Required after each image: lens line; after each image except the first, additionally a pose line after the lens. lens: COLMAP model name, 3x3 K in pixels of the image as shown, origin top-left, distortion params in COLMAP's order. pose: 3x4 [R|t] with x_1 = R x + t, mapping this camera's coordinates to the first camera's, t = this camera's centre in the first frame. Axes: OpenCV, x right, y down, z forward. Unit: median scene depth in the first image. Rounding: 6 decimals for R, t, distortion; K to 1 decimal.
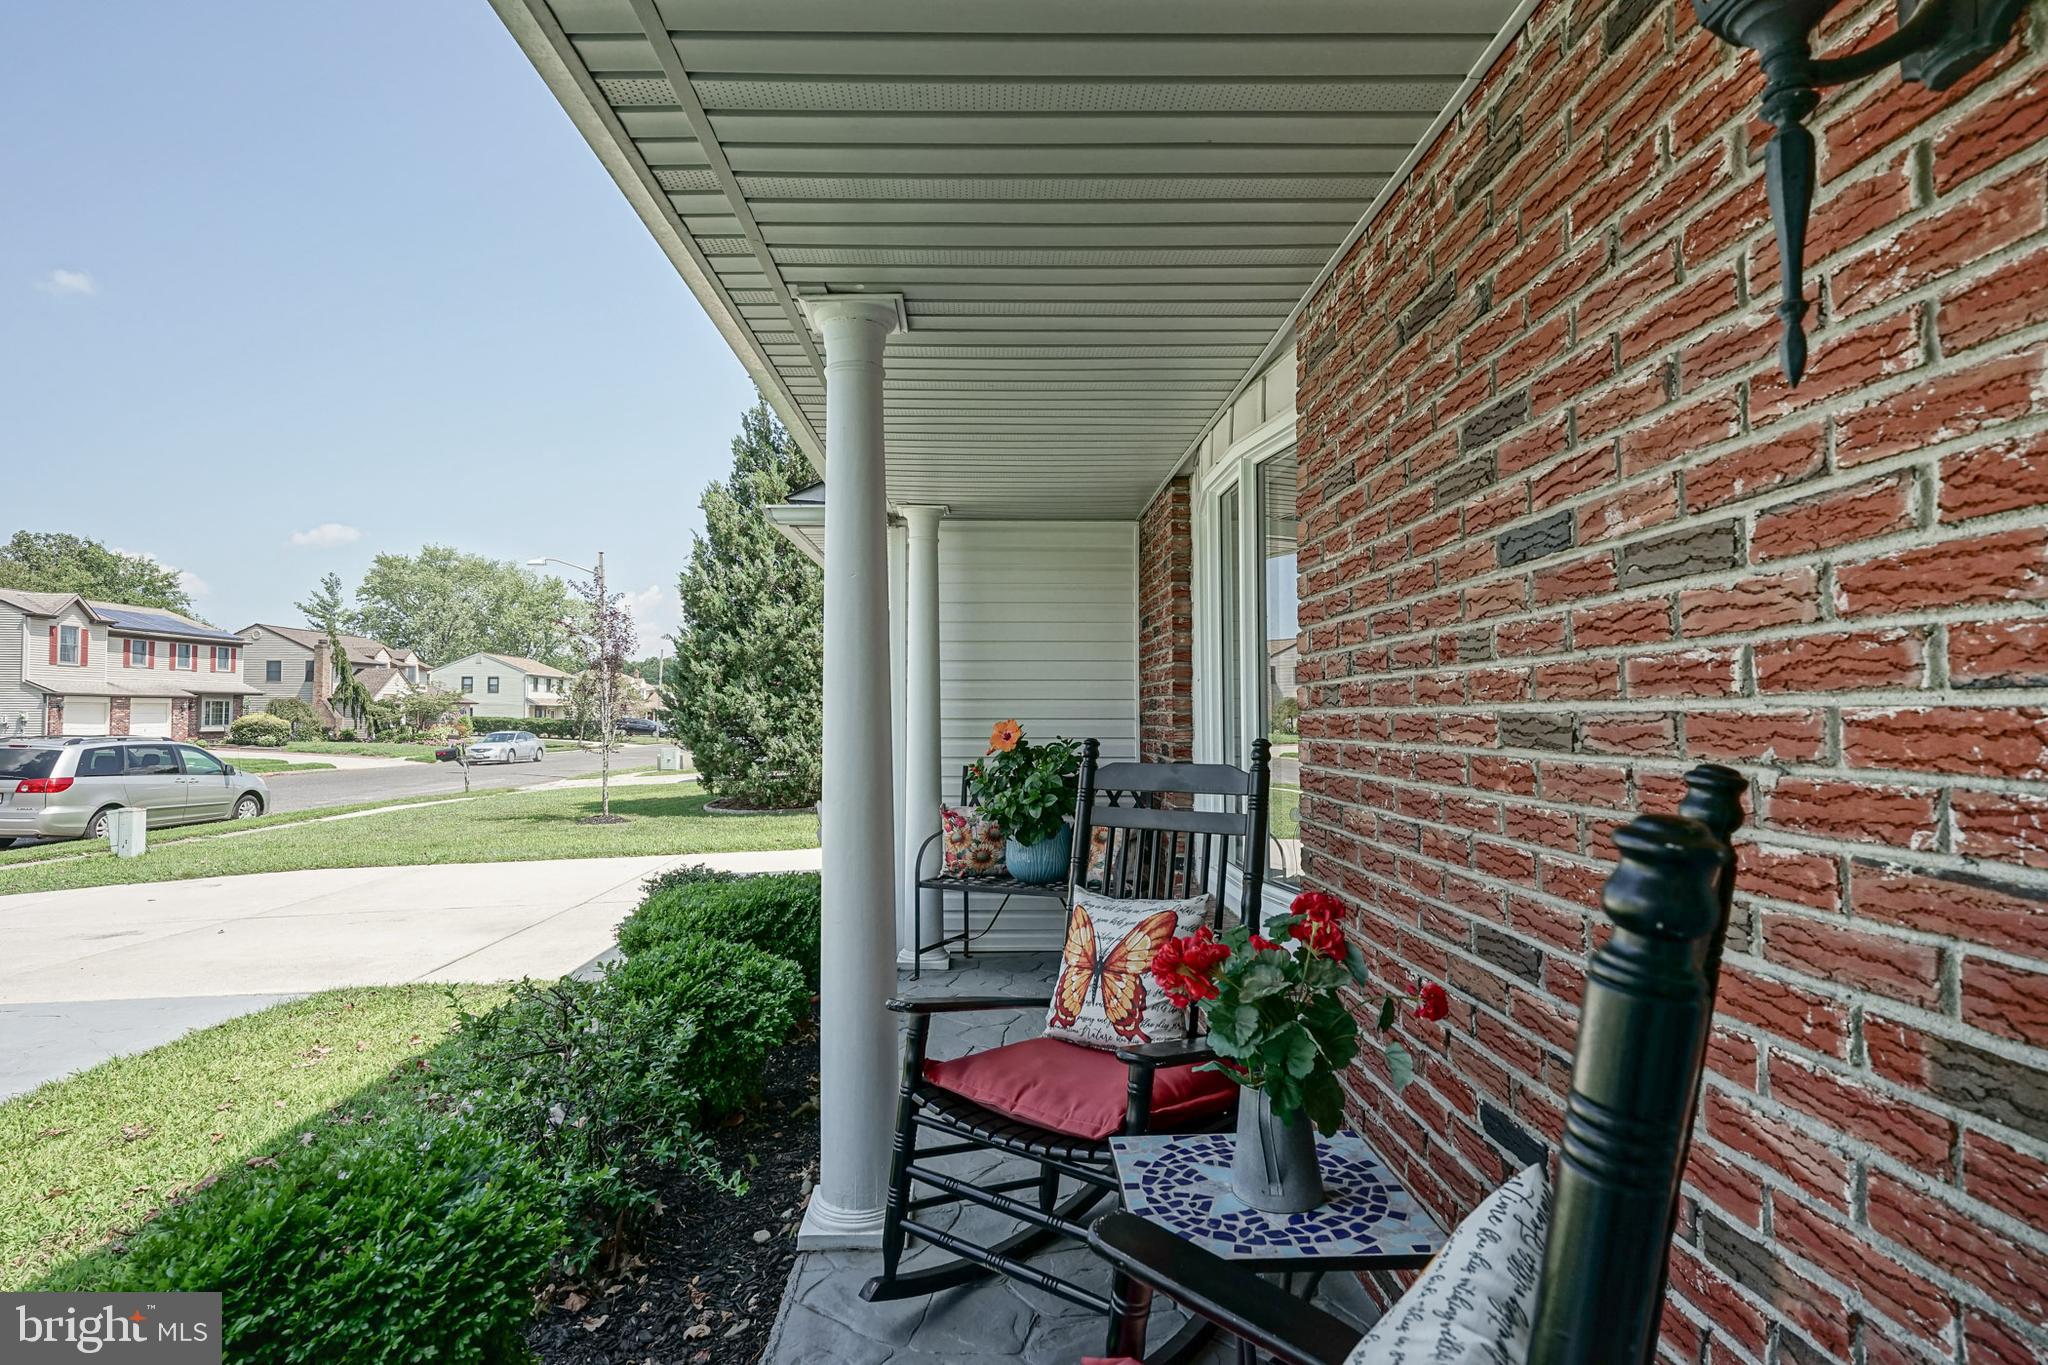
lens RADIAL K [[1095.6, 0, 1028.6], [0, 1095.6, 687.9], [0, 0, 1]] dist [-0.001114, -0.000589]
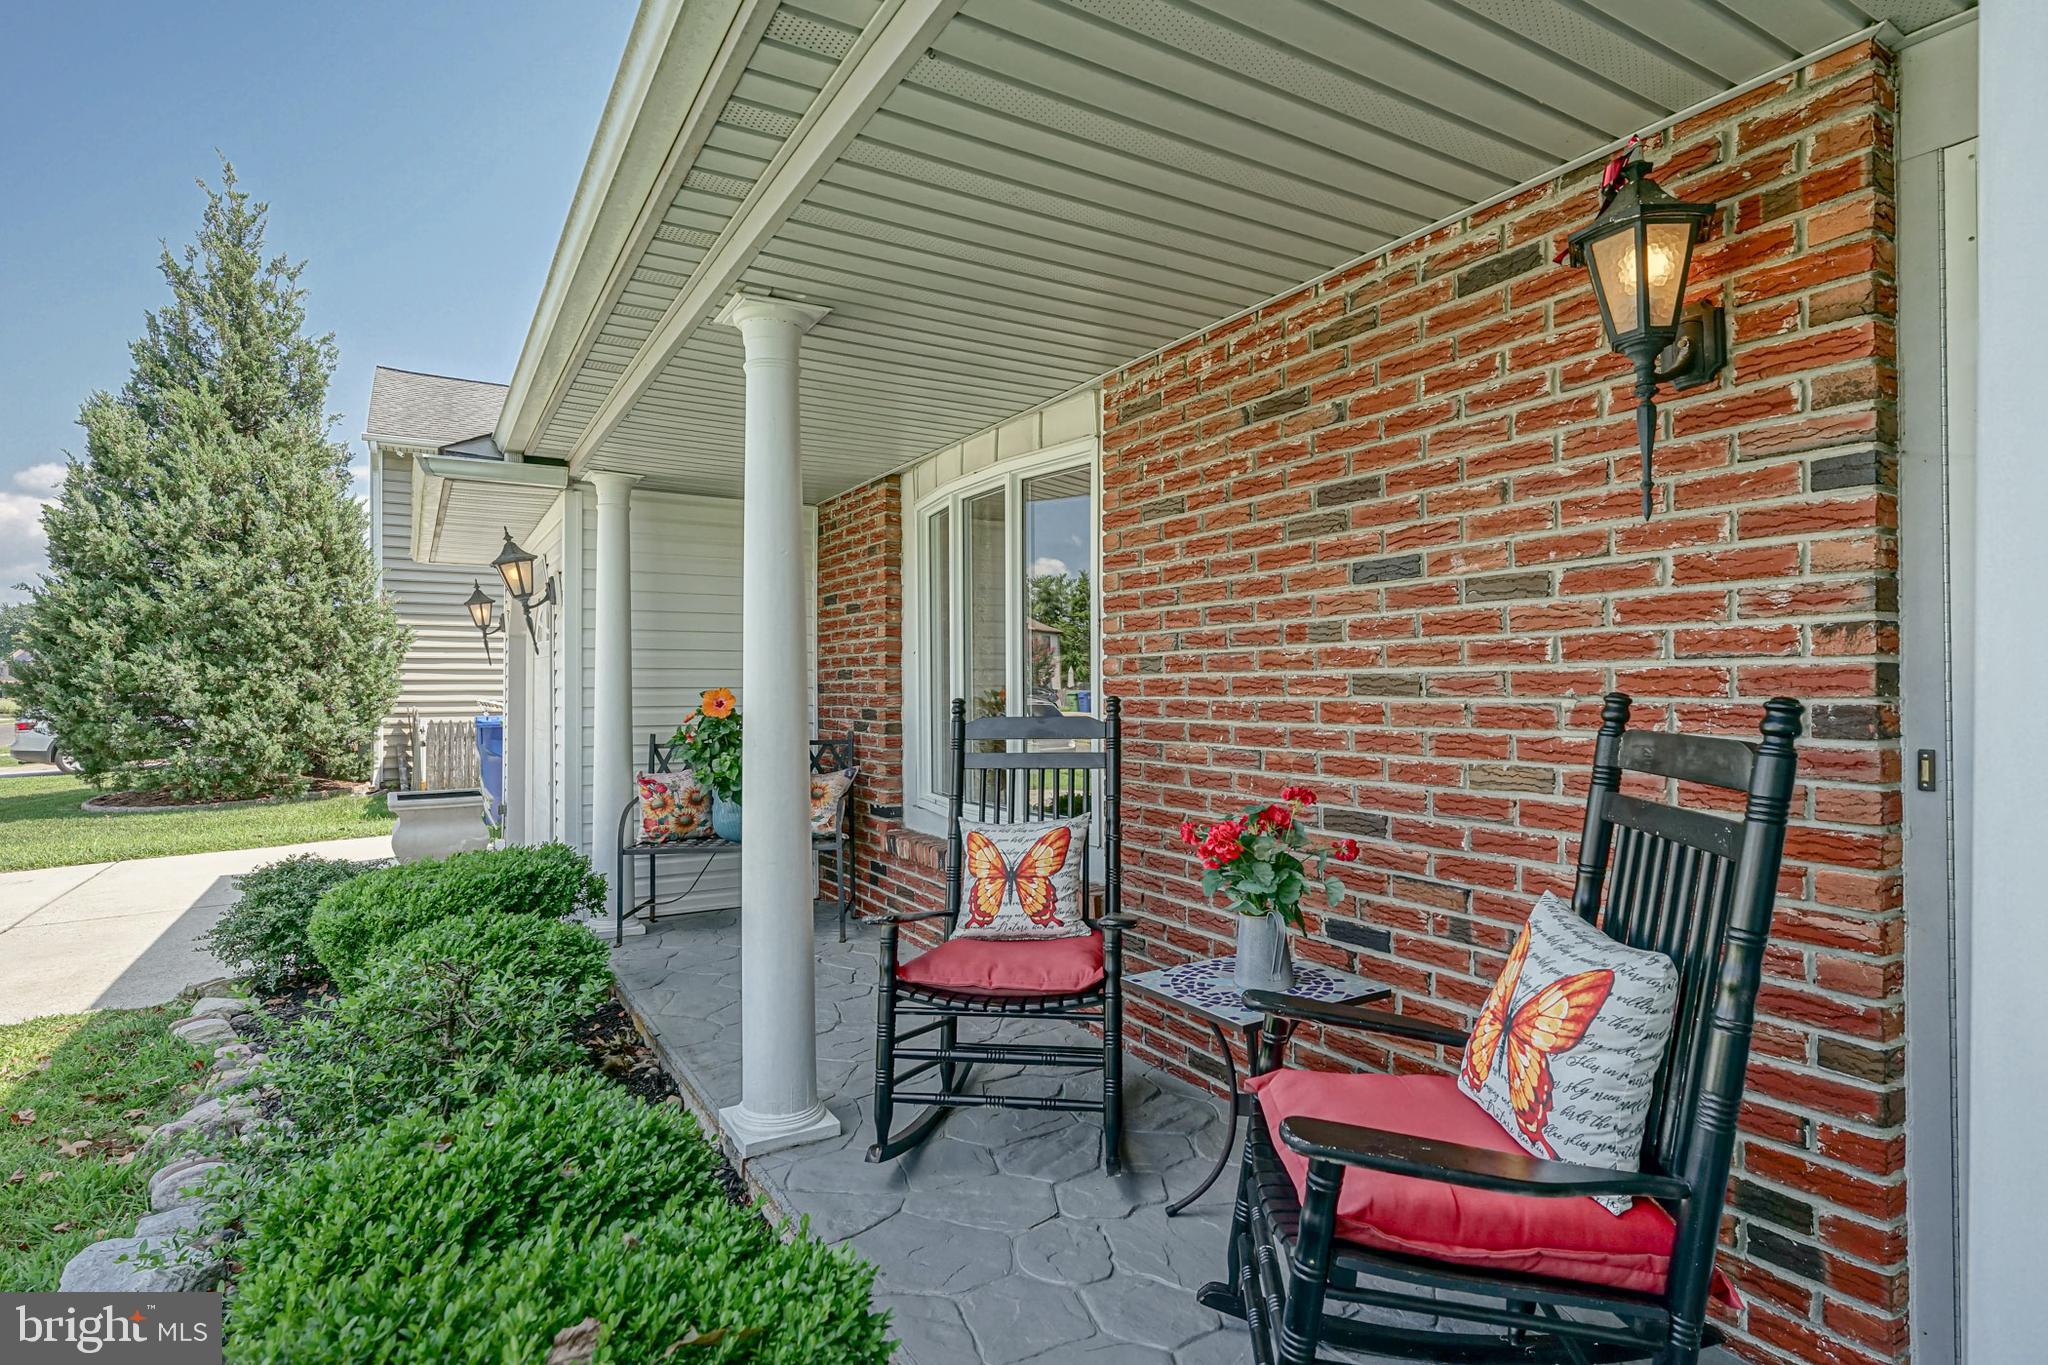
lens RADIAL K [[1095.6, 0, 1028.6], [0, 1095.6, 687.9], [0, 0, 1]] dist [-0.001114, -0.000589]
pose [[0.859868, 0.000322, 0.510517, -0.655990], [-0.010830, 0.999786, 0.017610, 0.016149], [-0.510402, -0.020671, 0.859687, -0.116580]]
